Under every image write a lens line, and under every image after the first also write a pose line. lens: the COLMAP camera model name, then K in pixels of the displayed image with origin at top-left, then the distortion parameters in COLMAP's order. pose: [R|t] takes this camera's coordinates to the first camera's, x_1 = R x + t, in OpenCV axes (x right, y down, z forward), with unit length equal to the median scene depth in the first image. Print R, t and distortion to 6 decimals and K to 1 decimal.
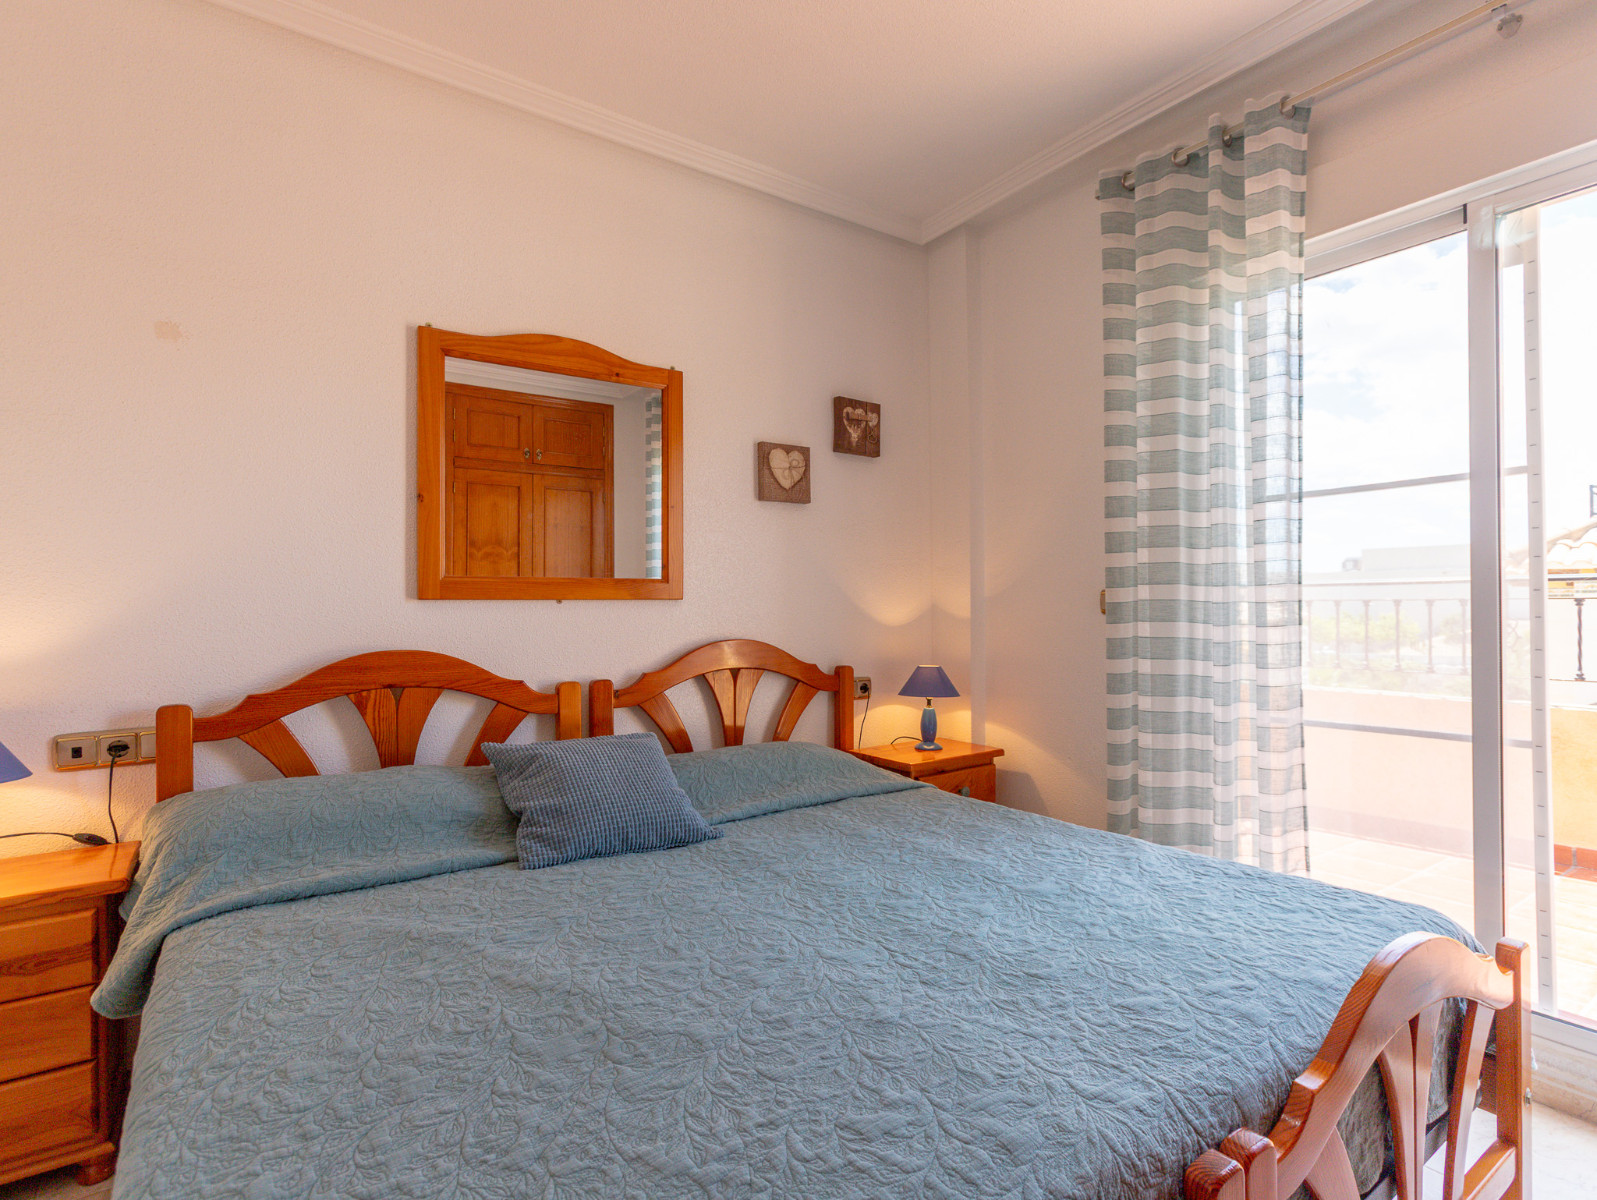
lens RADIAL K [[816.9, 0, 794.4], [0, 816.9, 604.2], [0, 0, 1]] dist [-0.025935, 0.028288]
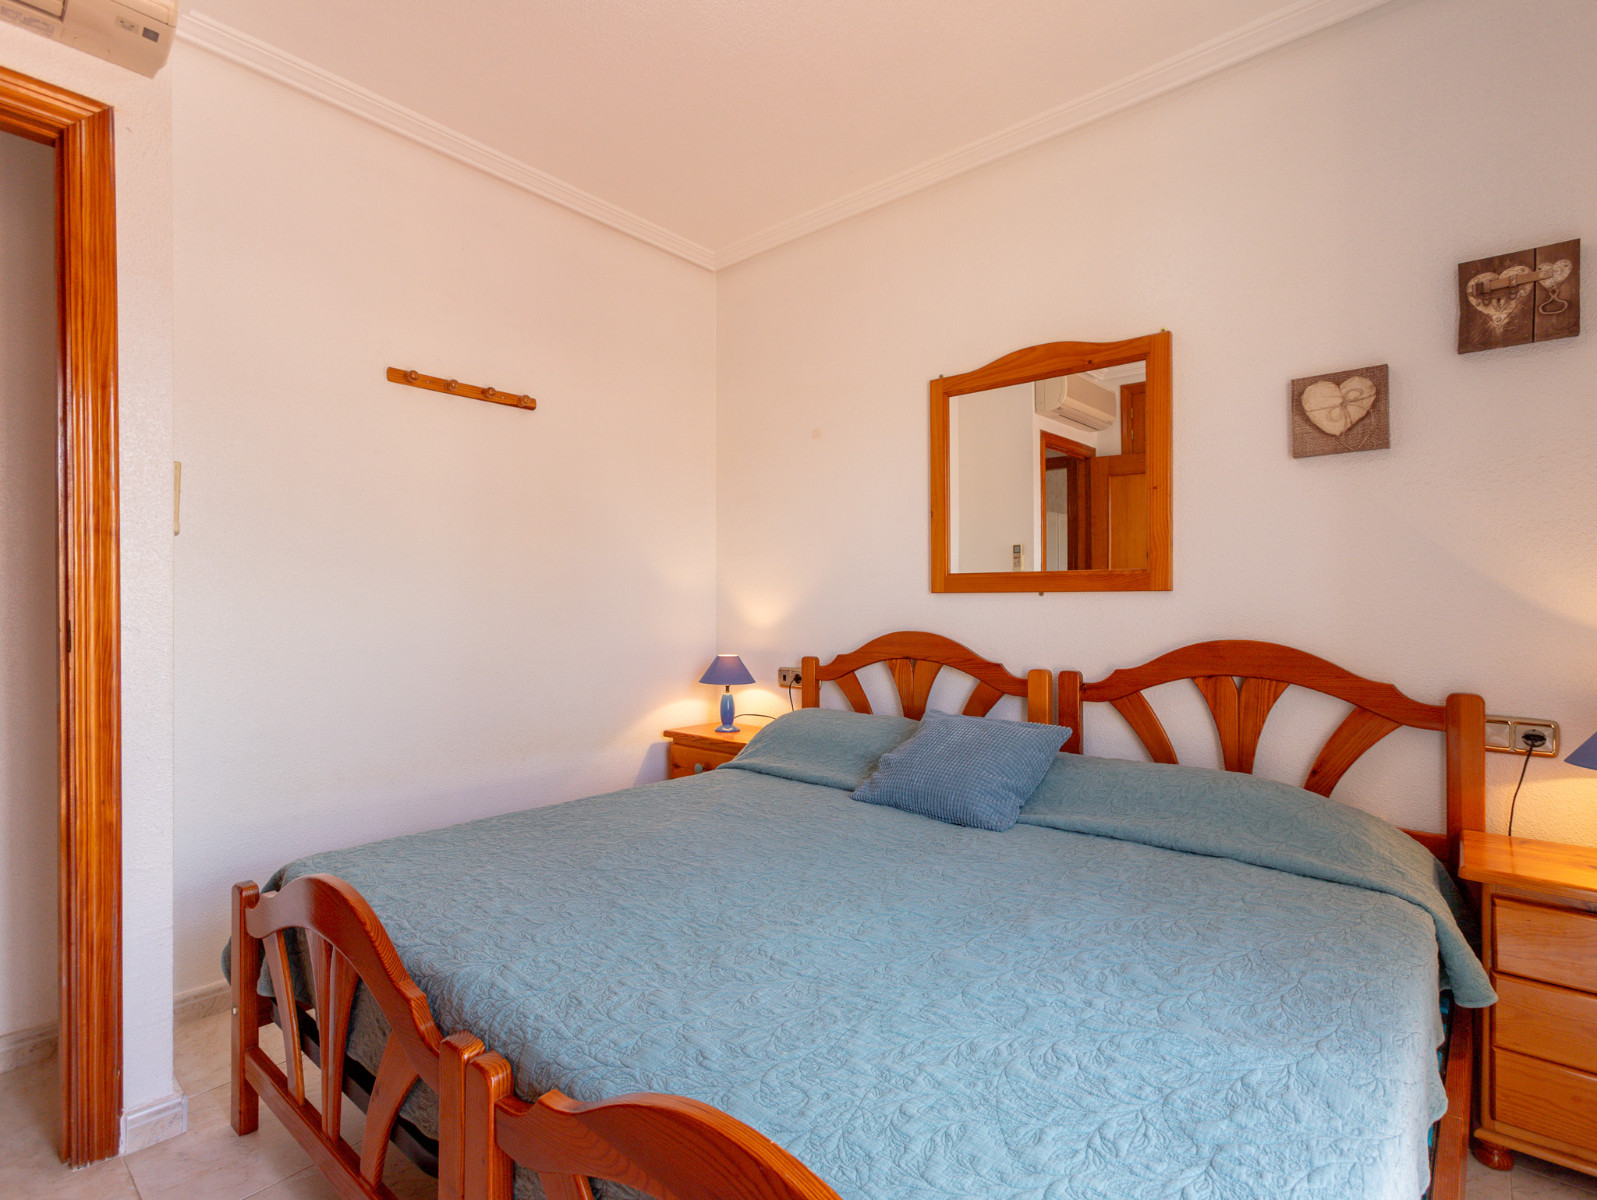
lens RADIAL K [[816.9, 0, 794.4], [0, 816.9, 604.2], [0, 0, 1]] dist [-0.025935, 0.028288]
pose [[0.234729, 0.012098, -0.971986, 0.651535], [0.005999, 0.999885, 0.013894, -0.005998], [0.972042, -0.009092, 0.234629, 0.419673]]
